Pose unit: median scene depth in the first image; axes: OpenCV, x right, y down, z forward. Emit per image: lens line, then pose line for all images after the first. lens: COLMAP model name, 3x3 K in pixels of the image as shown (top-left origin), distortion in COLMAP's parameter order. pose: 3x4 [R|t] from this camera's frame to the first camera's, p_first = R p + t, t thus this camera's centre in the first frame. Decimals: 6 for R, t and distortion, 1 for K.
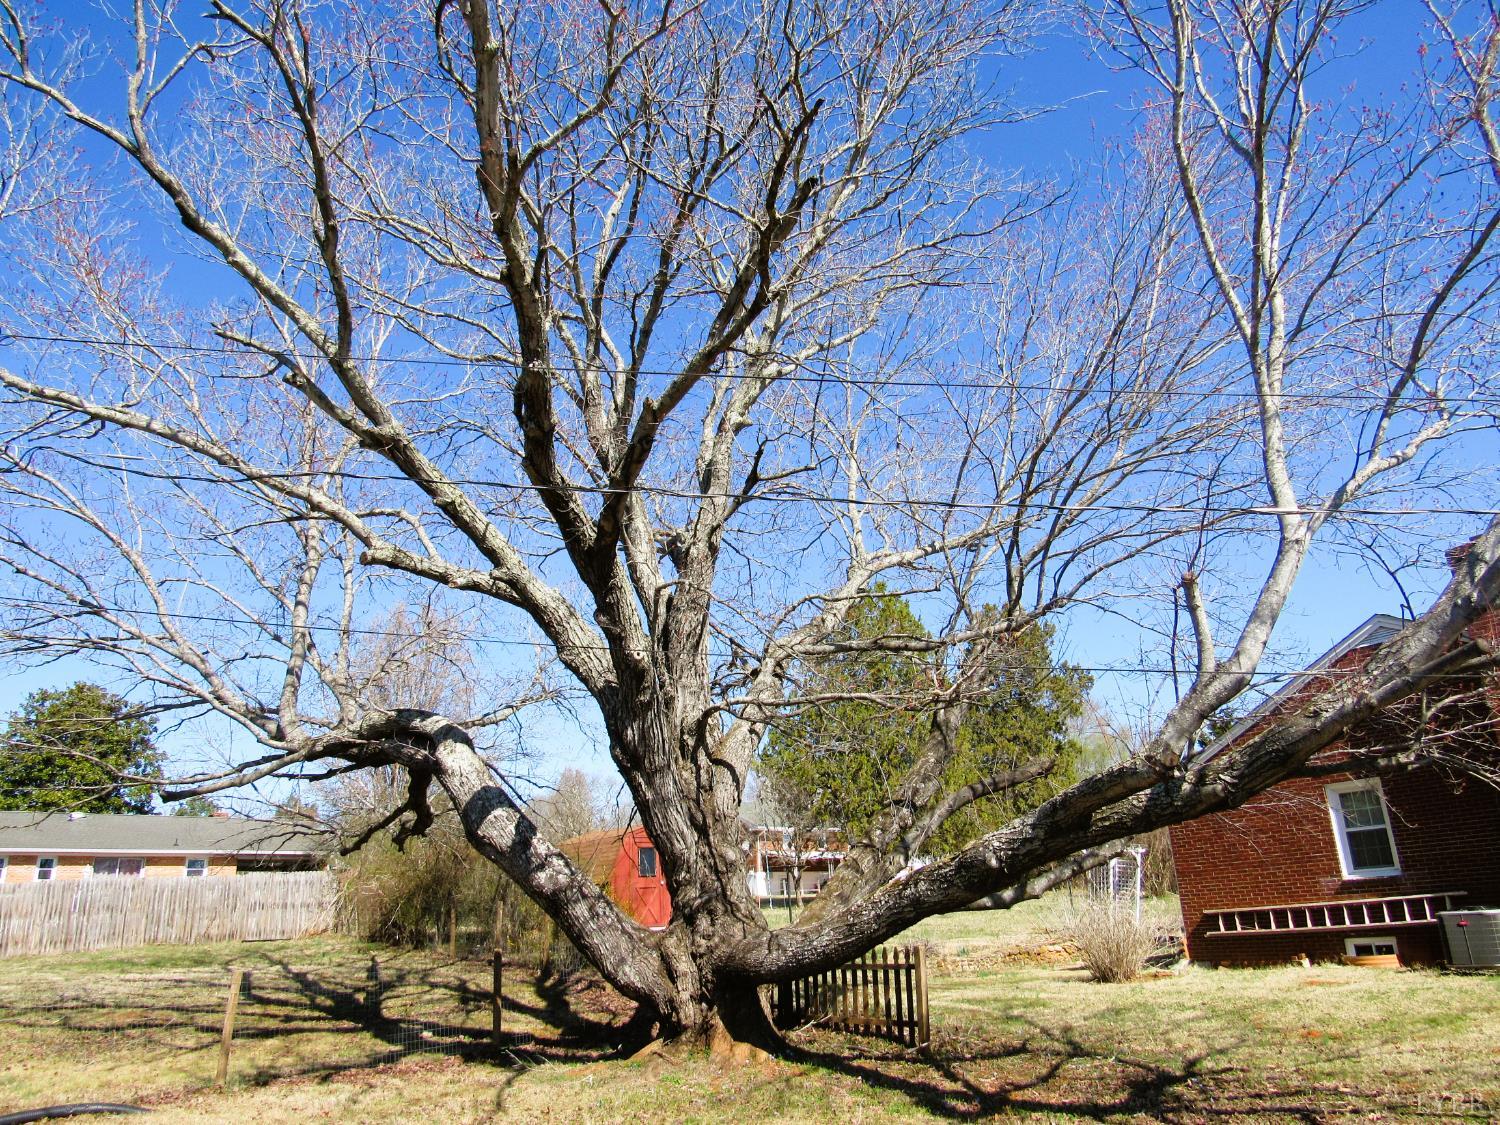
lens RADIAL K [[1073.7, 0, 726.7], [0, 1073.7, 555.3], [0, 0, 1]] dist [-0.056071, 0.035260]
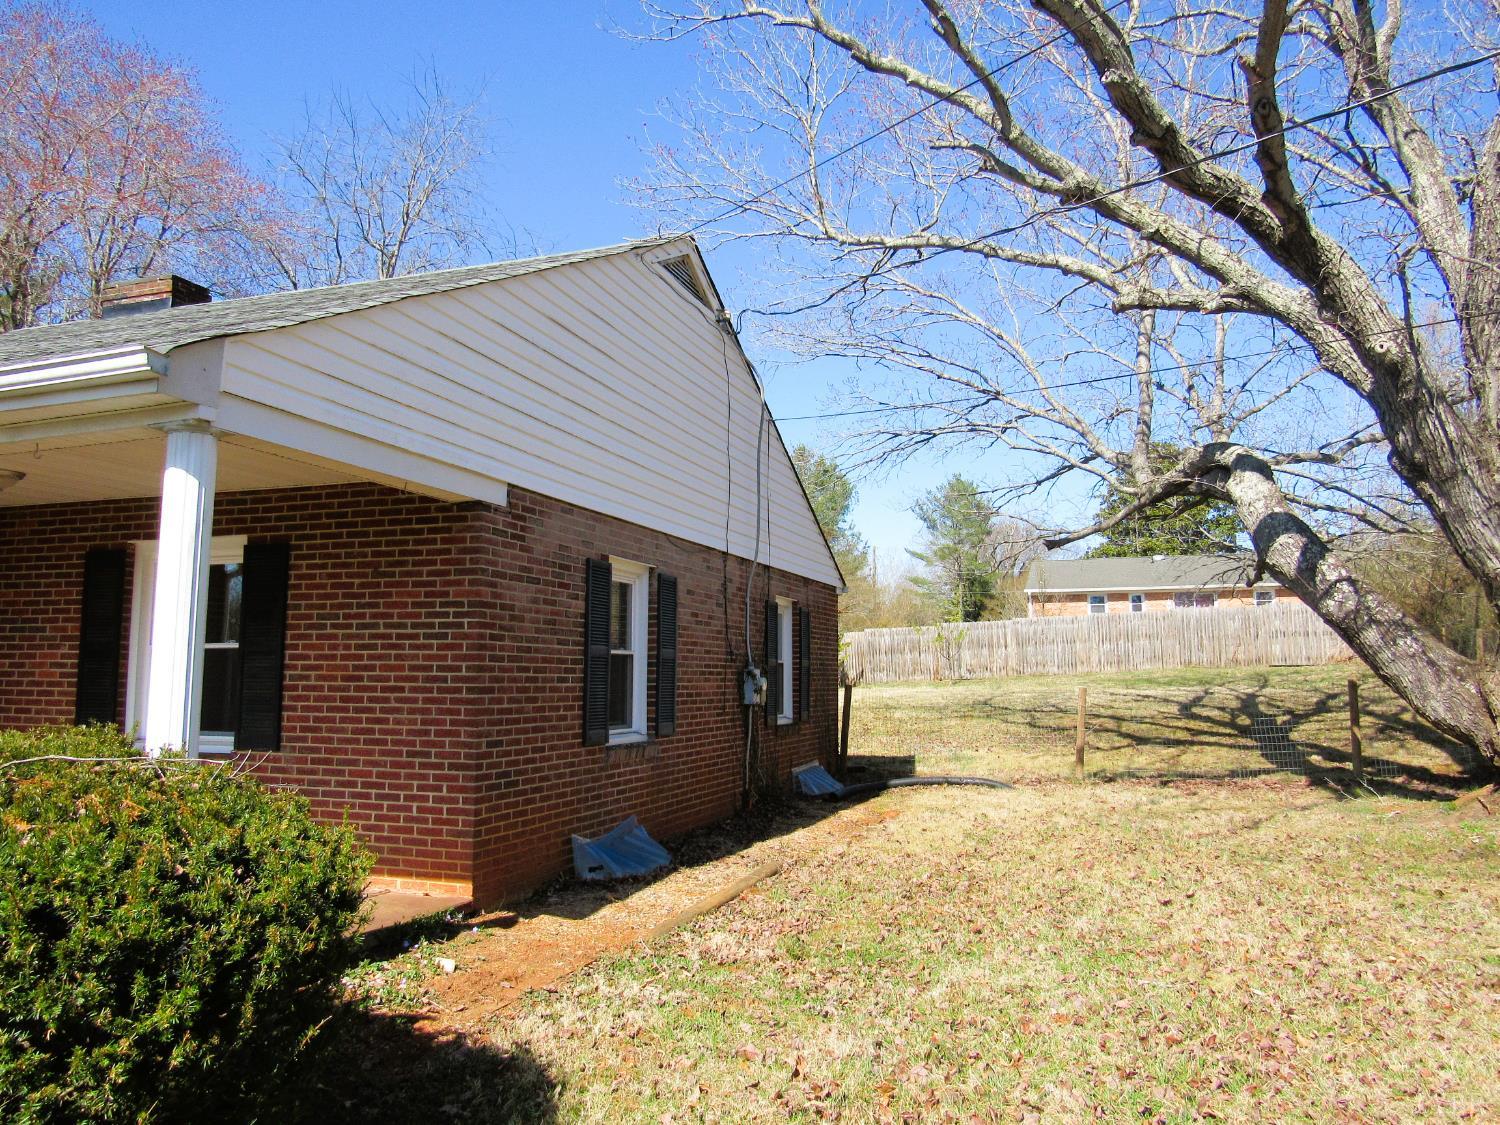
lens RADIAL K [[1053.3, 0, 750.0], [0, 1053.3, 562.5], [0, 0, 1]] dist [-0.040384, 0.003596]
pose [[0.550403, -0.045143, -0.833678, 0.294538], [0.252223, 0.960872, 0.114490, 0.035273], [0.795889, -0.273289, 0.540253, 0.118675]]
